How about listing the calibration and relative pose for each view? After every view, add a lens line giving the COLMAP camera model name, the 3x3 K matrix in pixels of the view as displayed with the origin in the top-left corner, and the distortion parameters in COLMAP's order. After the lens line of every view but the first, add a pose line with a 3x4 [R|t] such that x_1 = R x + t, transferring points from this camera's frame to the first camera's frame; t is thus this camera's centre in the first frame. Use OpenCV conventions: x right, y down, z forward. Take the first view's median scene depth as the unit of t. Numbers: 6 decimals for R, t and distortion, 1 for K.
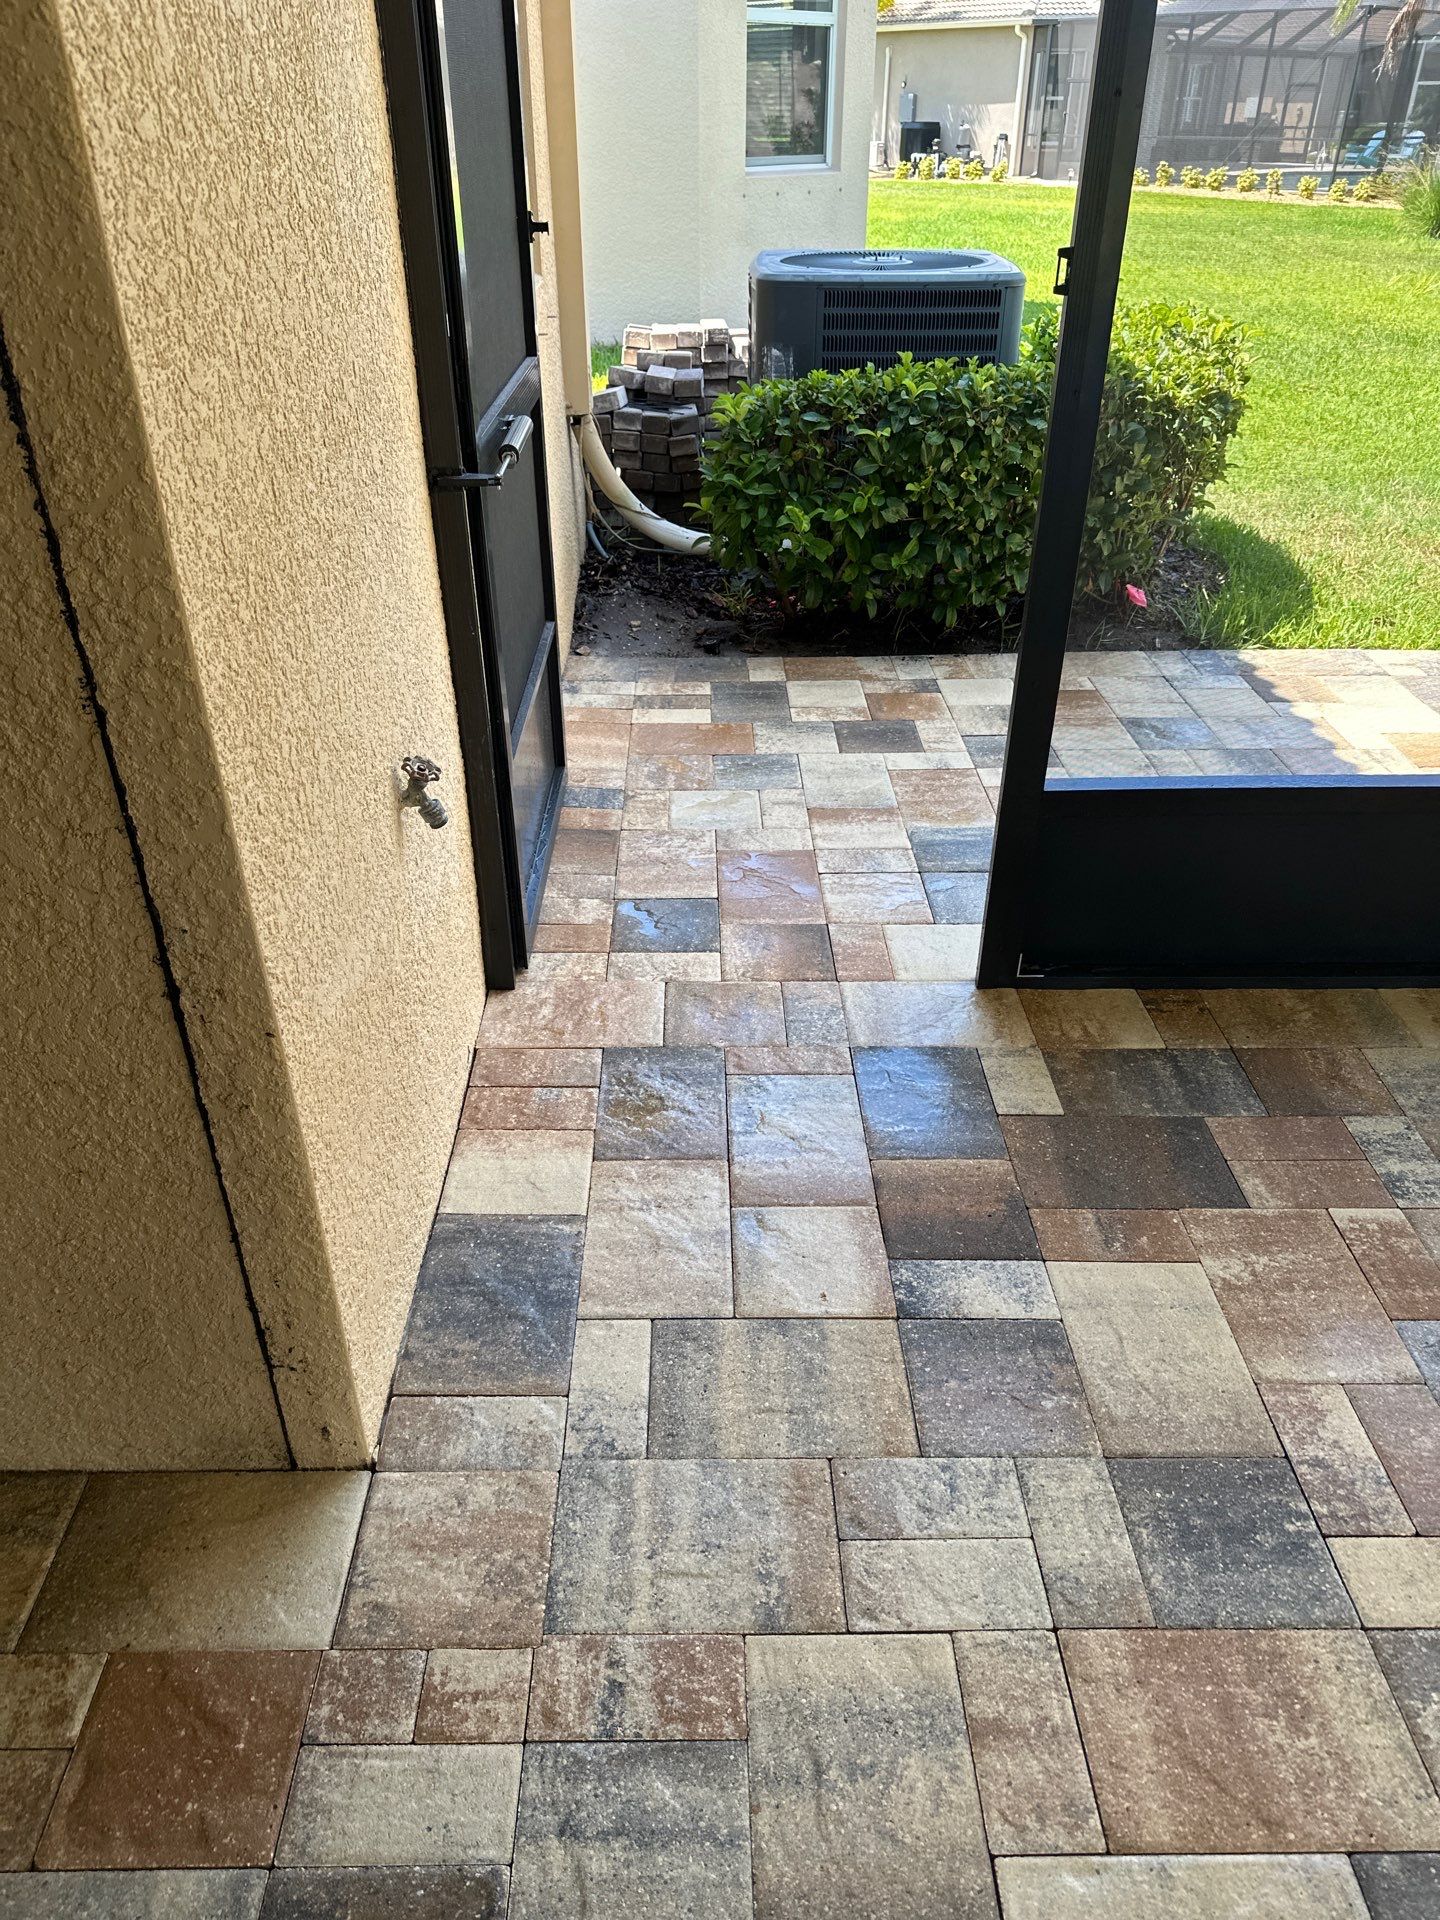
lens RADIAL K [[1346.3, 0, 716.5], [0, 1346.3, 957.0], [0, 0, 1]] dist [0.064545, -0.087295]
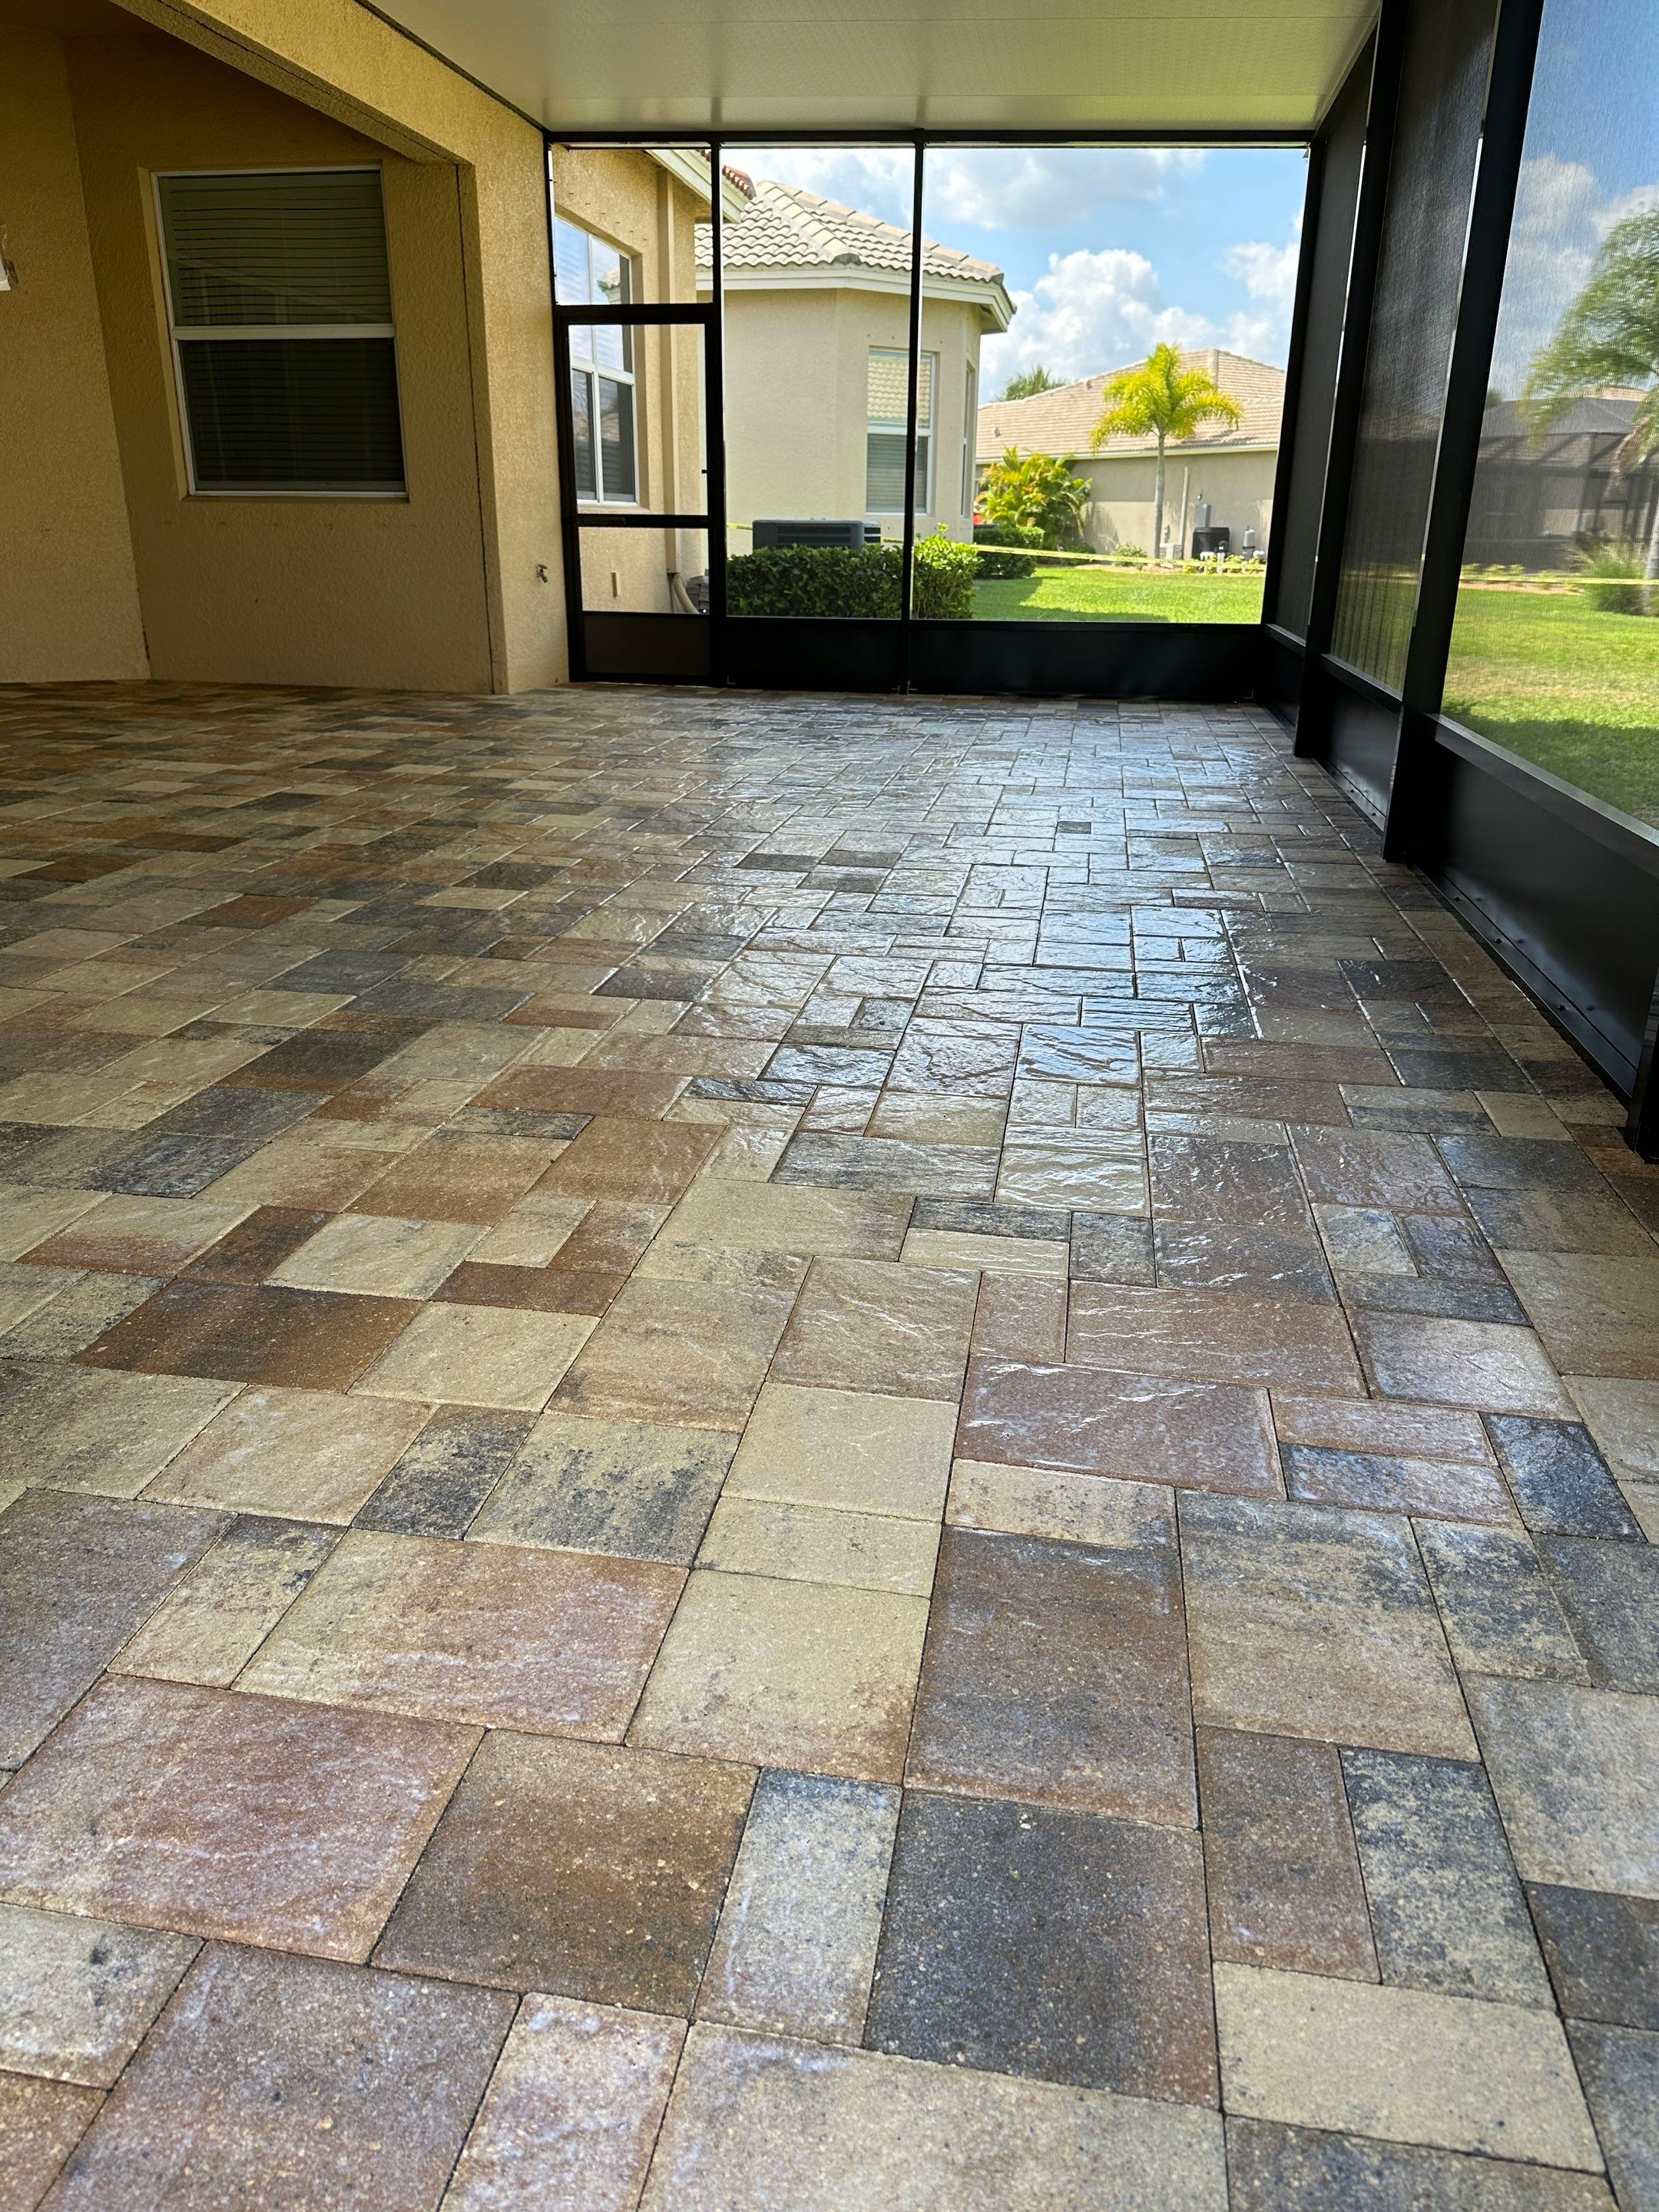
lens RADIAL K [[1587.6, 0, 829.5], [0, 1587.6, 1106.0], [0, 0, 1]] dist [0.067580, -0.089407]
pose [[0.983833, 0.073666, -0.163235, 1.616789], [-0.106540, 0.973398, -0.202845, 2.429768], [0.143950, 0.216957, 0.965509, -3.376970]]
